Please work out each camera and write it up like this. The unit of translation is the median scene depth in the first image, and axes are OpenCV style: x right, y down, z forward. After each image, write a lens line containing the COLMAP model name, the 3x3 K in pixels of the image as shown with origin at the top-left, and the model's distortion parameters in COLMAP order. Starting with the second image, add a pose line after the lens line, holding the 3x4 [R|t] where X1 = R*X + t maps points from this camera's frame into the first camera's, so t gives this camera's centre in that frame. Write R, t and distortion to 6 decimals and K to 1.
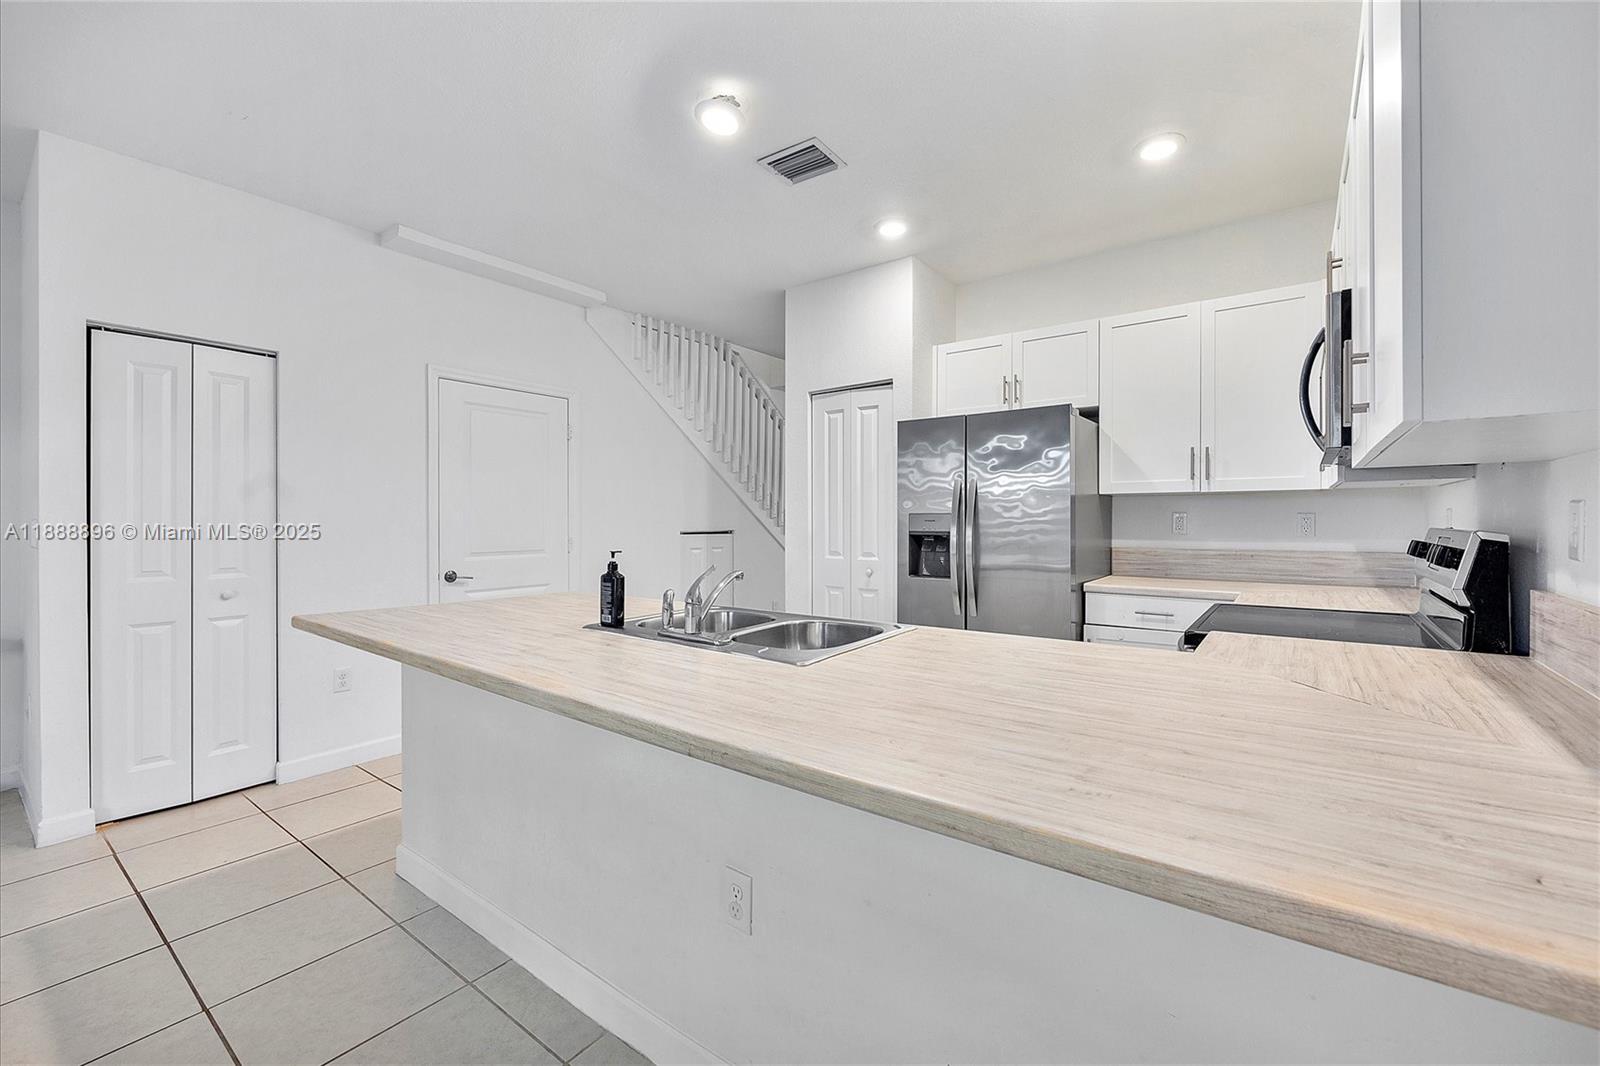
lens RADIAL K [[661.0, 0, 821.0], [0, 661.0, 514.3], [0, 0, 1]] dist [-0.000733, -0.000292]
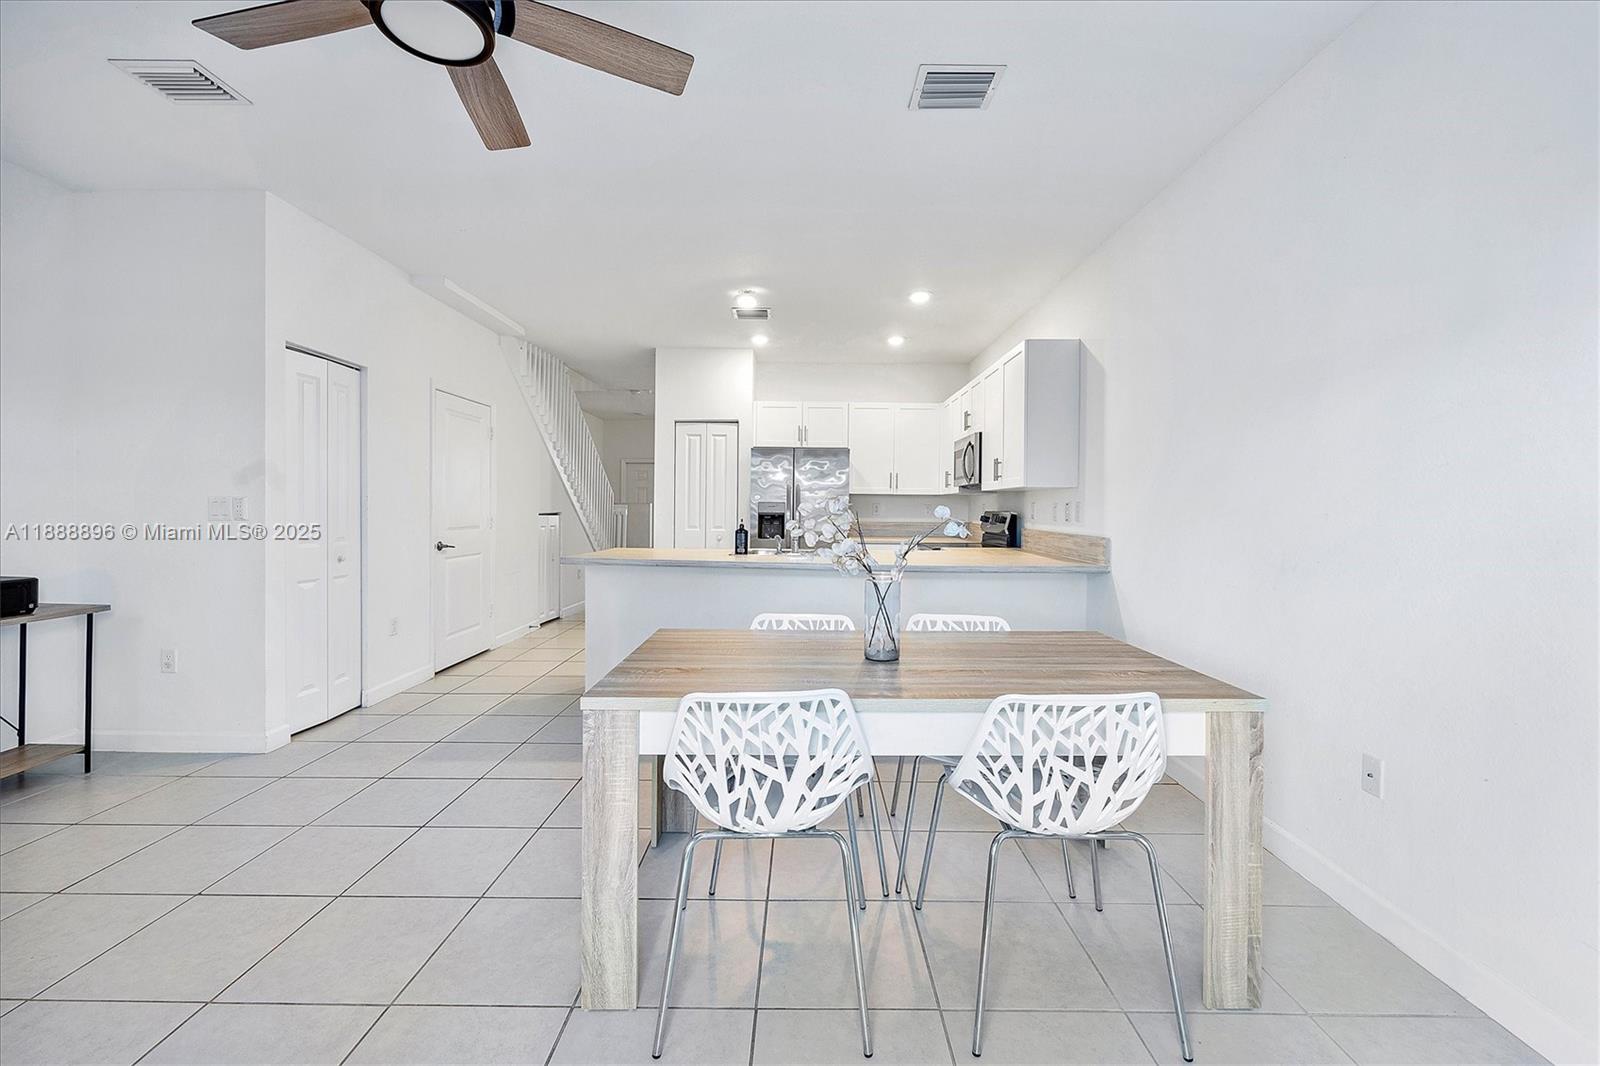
lens RADIAL K [[661.0, 0, 821.0], [0, 661.0, 514.3], [0, 0, 1]] dist [-0.000733, -0.000292]
pose [[0.793541, 0.005672, 0.608491, -0.832695], [-0.016808, 0.999779, 0.012600, 0.005936], [-0.608285, -0.020226, 0.793461, -0.495936]]
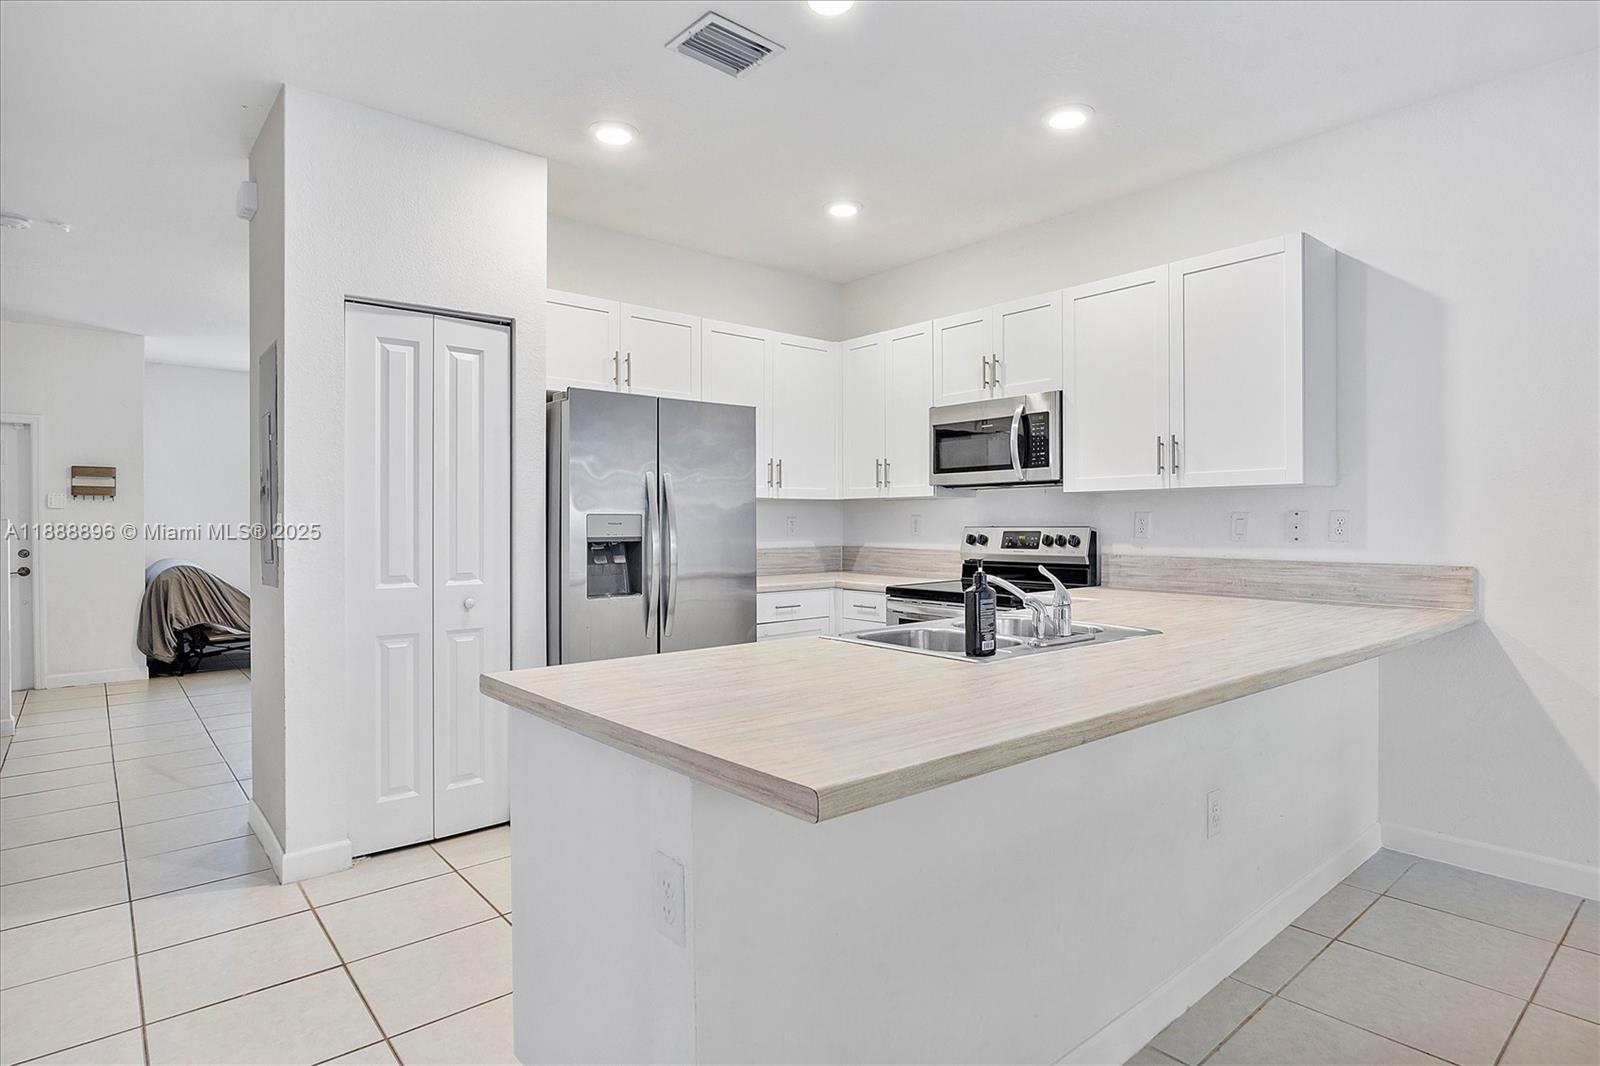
lens RADIAL K [[849.6, 0, 862.7], [0, 849.6, 514.9], [0, 0, 1]] dist [0.003172, -0.000010]
pose [[0.203794, 0.009958, 0.978963, -0.788064], [-0.004731, 0.999947, -0.009186, 0.007370], [-0.979002, -0.002759, 0.203830, 0.525267]]
